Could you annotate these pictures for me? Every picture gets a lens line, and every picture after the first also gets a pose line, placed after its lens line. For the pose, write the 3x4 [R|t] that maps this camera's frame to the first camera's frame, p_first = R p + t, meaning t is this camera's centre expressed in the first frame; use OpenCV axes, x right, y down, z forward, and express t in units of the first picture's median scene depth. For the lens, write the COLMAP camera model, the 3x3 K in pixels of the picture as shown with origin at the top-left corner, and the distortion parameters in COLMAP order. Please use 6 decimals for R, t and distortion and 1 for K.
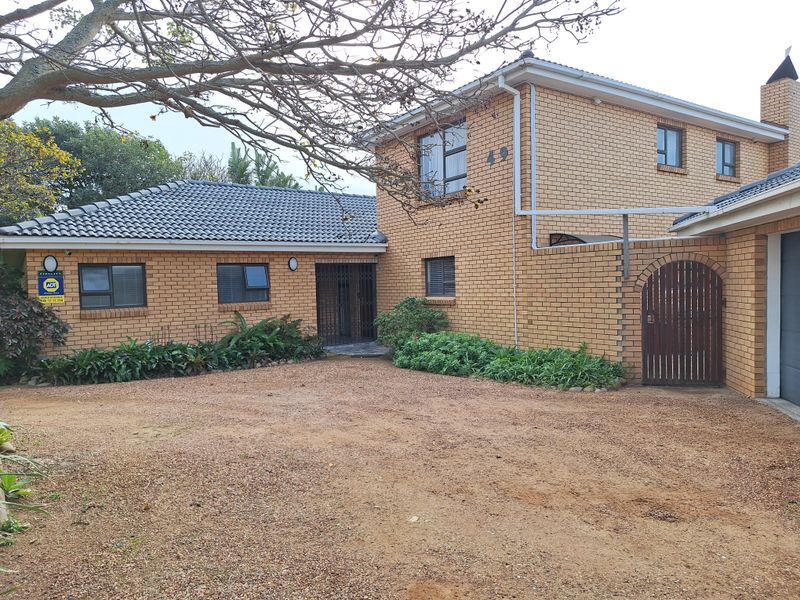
lens RADIAL K [[549.9, 0, 396.8], [0, 549.9, 314.0], [0, 0, 1]] dist [0.070580, -0.063369]
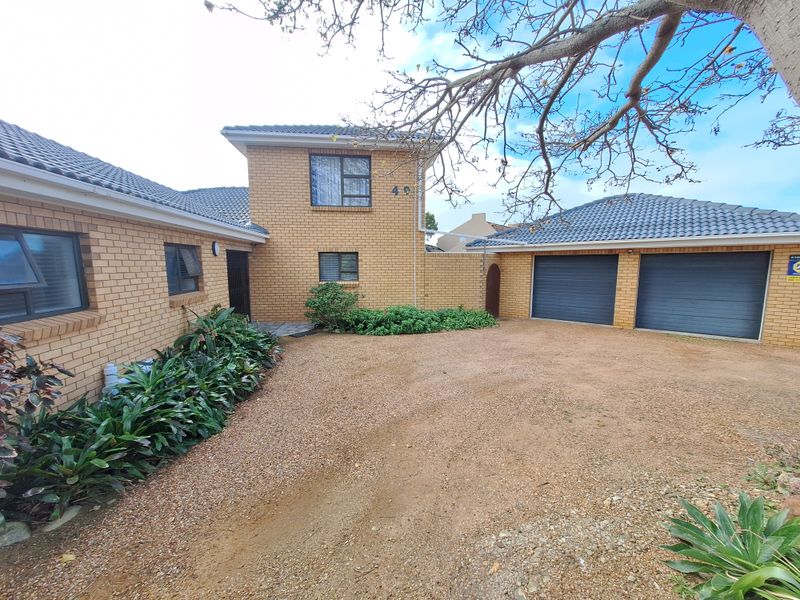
lens RADIAL K [[316.2, 0, 400.0], [0, 316.2, 300.0], [0, 0, 1]] dist [-0.001075, 0.000383]
pose [[0.457460, -0.073401, 0.886196, -0.620435], [0.038922, 0.997285, 0.062511, -0.032744], [-0.888378, 0.005897, 0.459075, 0.586123]]
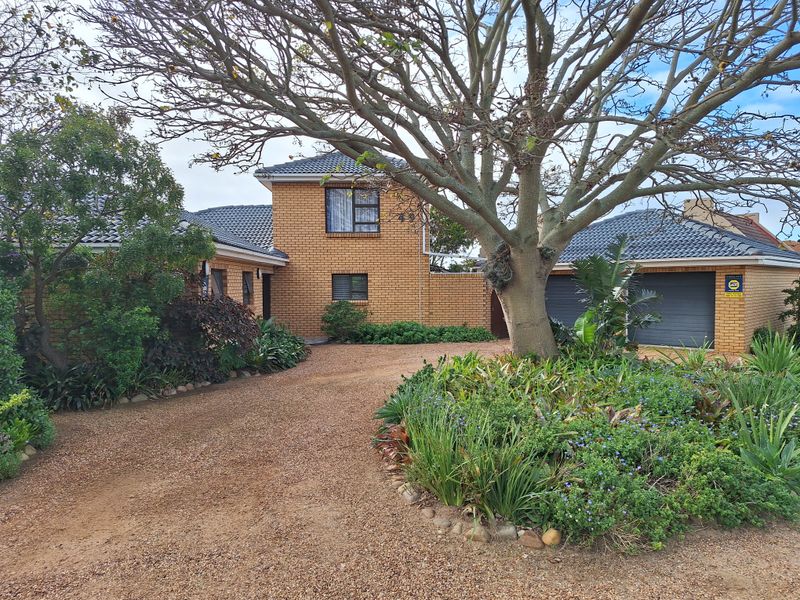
lens RADIAL K [[549.9, 0, 396.8], [0, 549.9, 314.0], [0, 0, 1]] dist [0.070580, -0.063369]
pose [[0.535867, -0.021026, 0.844041, -1.253509], [0.038446, 0.999261, 0.000485, 0.010206], [-0.843427, 0.032190, 0.536279, 0.122706]]
